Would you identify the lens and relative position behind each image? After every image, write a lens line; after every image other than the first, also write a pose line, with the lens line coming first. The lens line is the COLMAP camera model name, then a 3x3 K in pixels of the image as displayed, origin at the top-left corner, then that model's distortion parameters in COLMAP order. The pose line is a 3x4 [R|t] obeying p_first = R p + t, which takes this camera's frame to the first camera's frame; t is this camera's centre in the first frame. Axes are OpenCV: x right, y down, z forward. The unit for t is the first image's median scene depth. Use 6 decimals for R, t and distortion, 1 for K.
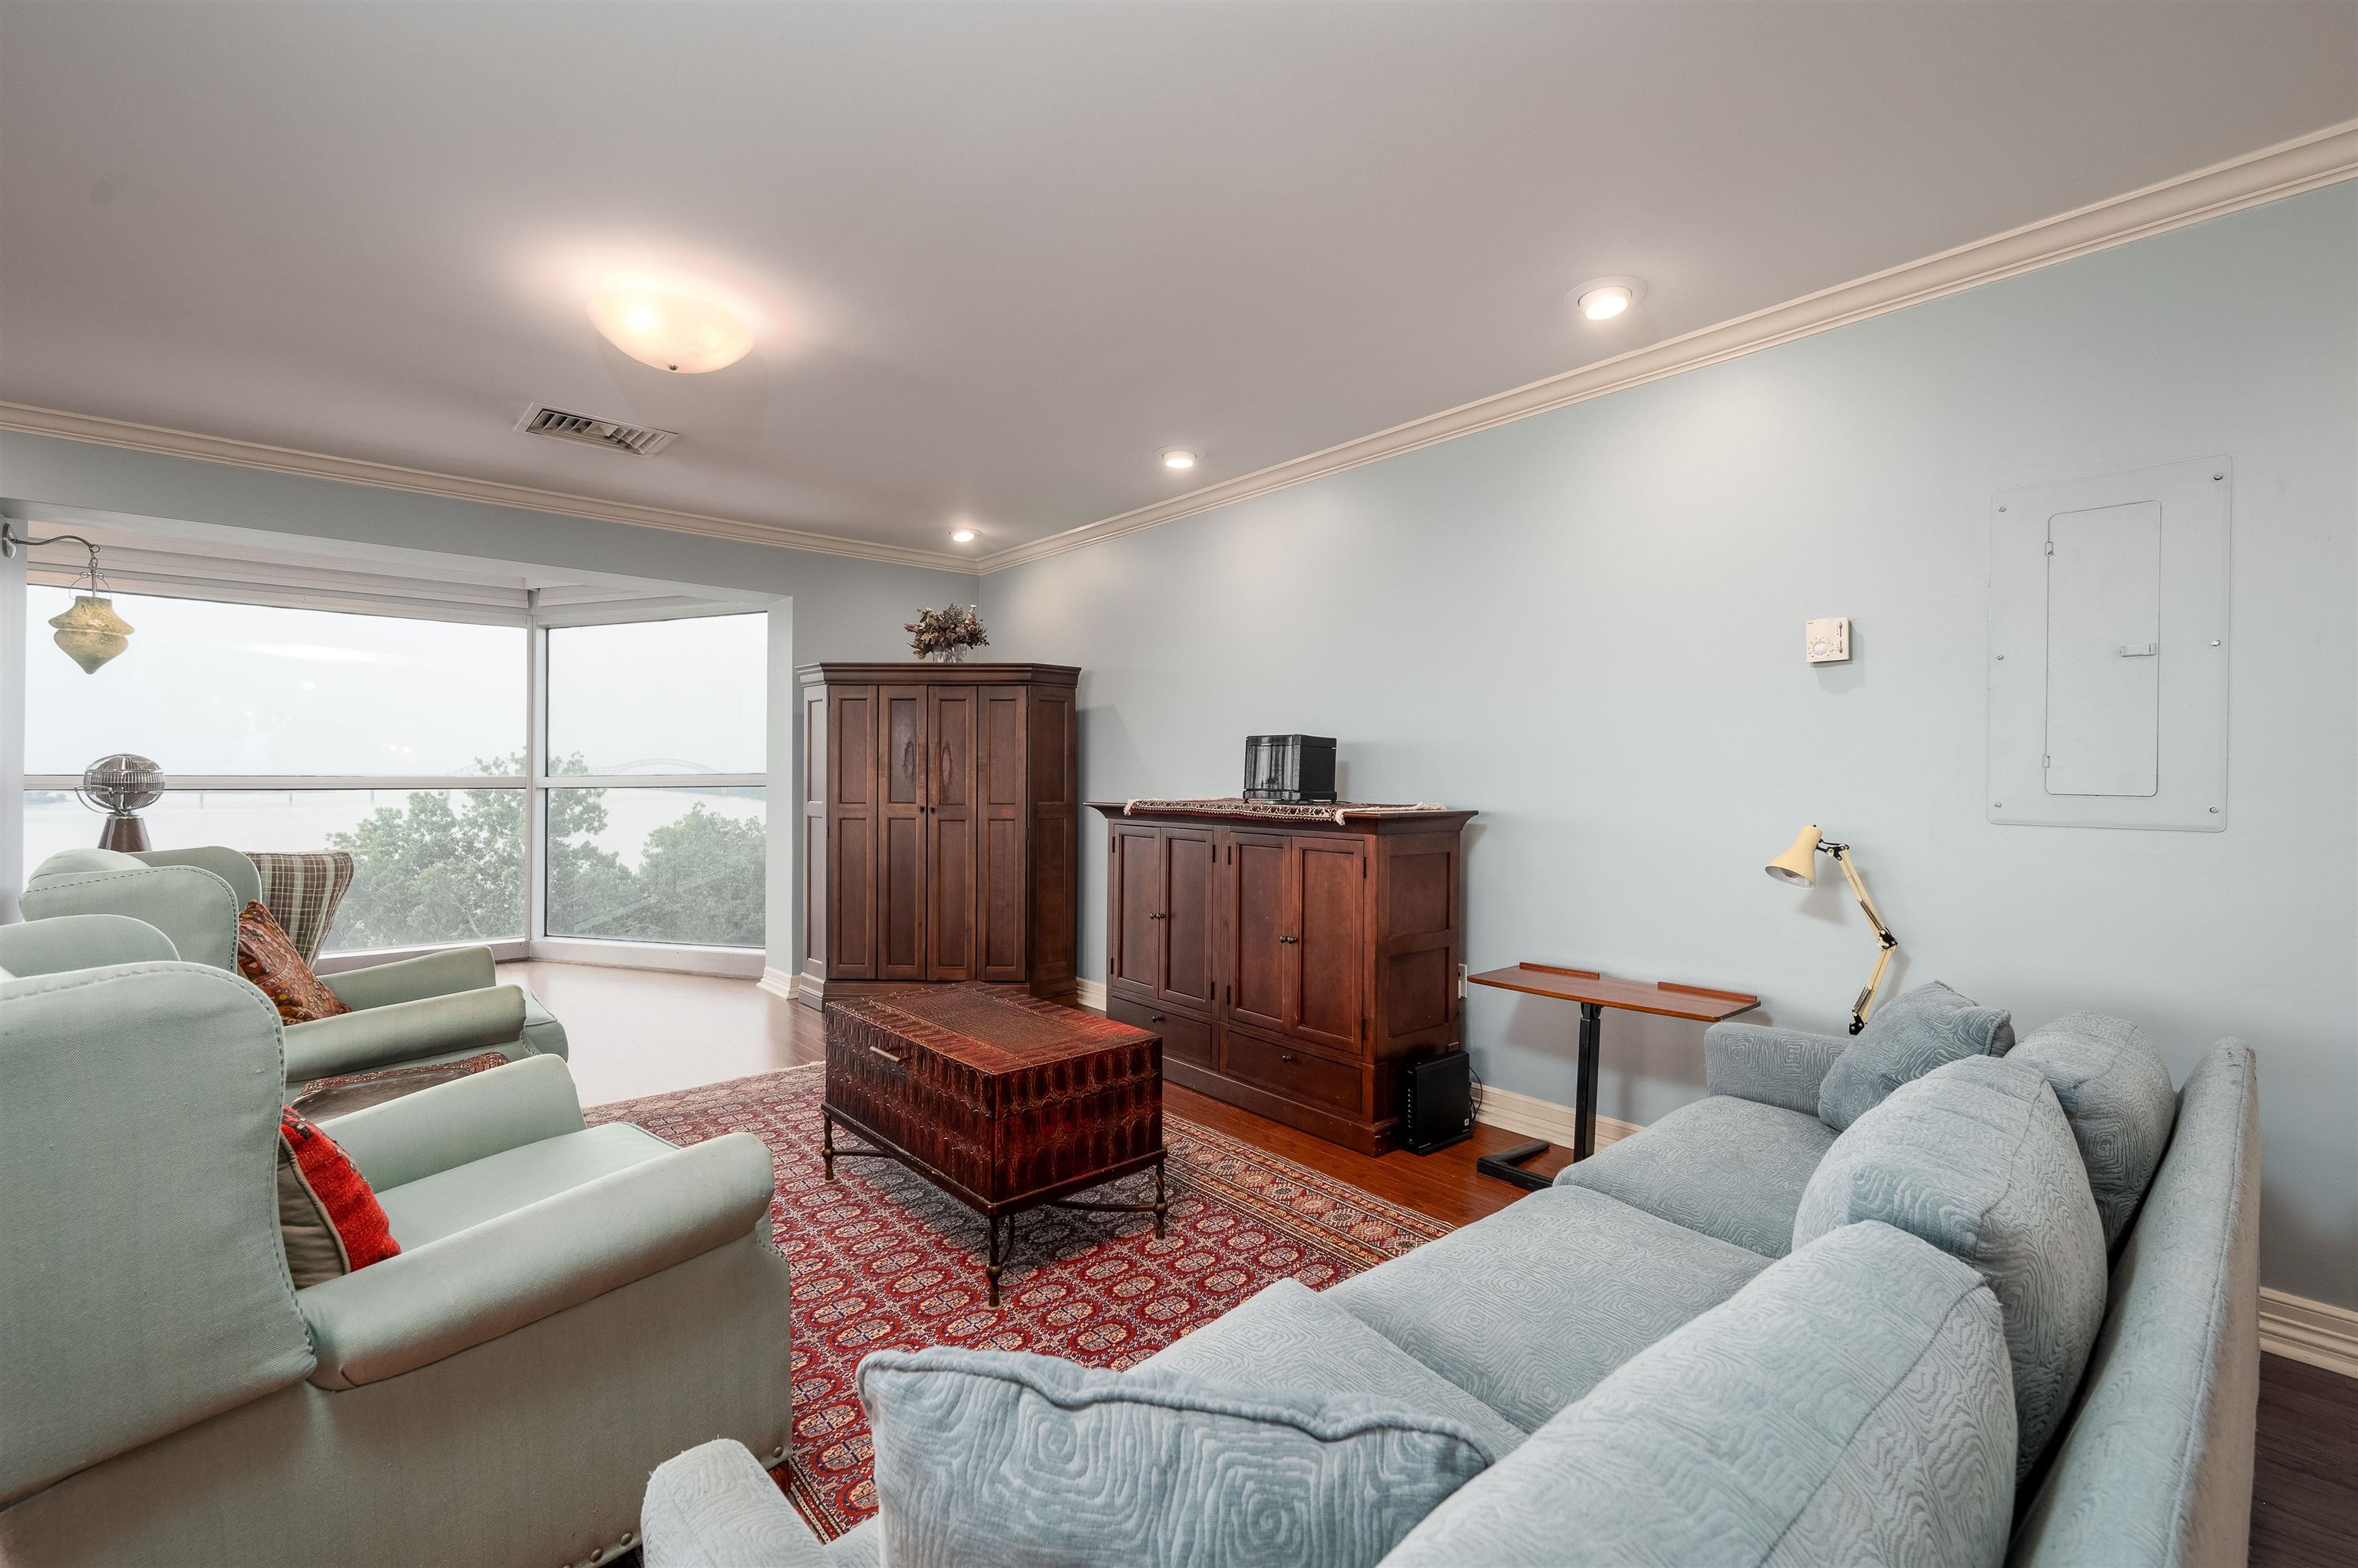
lens RADIAL K [[1000.6, 0, 1179.0], [0, 1000.6, 784.0], [0, 0, 1]] dist [-0.000995, 0.000082]
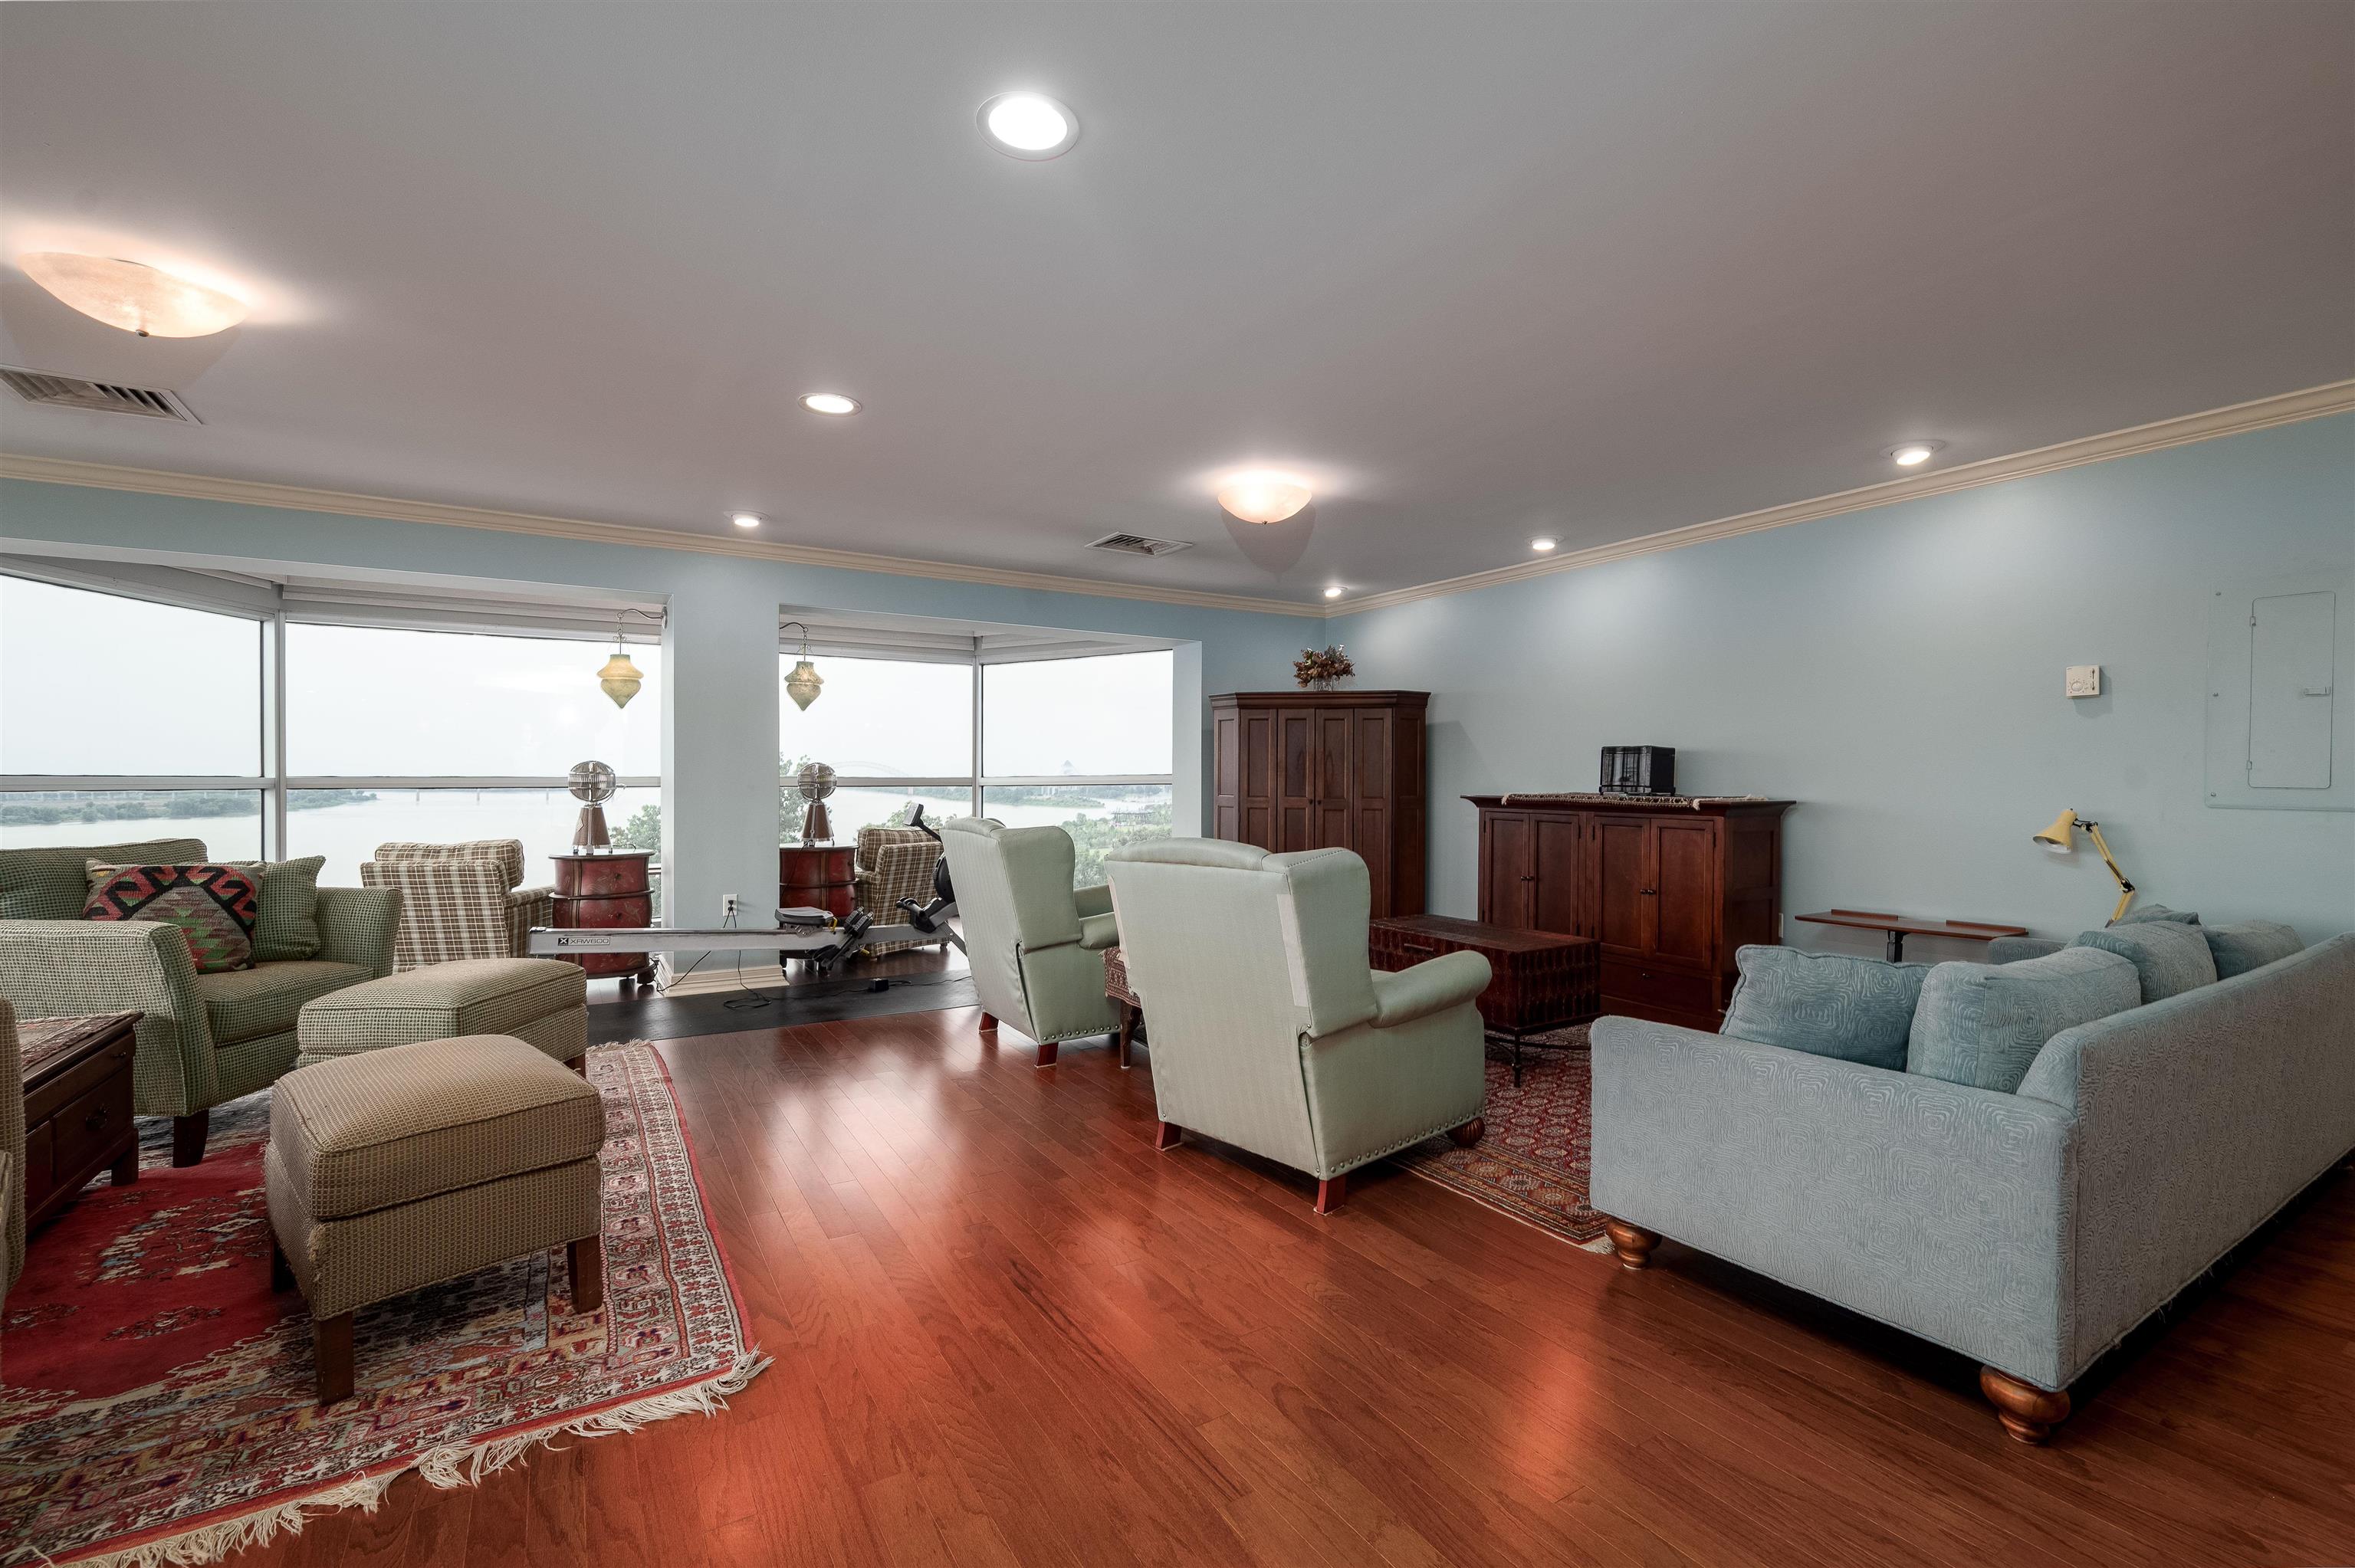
lens RADIAL K [[1000.6, 0, 1172.7], [0, 1000.6, 792.0], [0, 0, 1]] dist [0.000568, 0.000017]
pose [[0.985281, 0.001470, -0.170936, -0.279933], [-0.000161, 0.999971, 0.007672, 0.003513], [0.170942, -0.007531, 0.985252, -0.456126]]
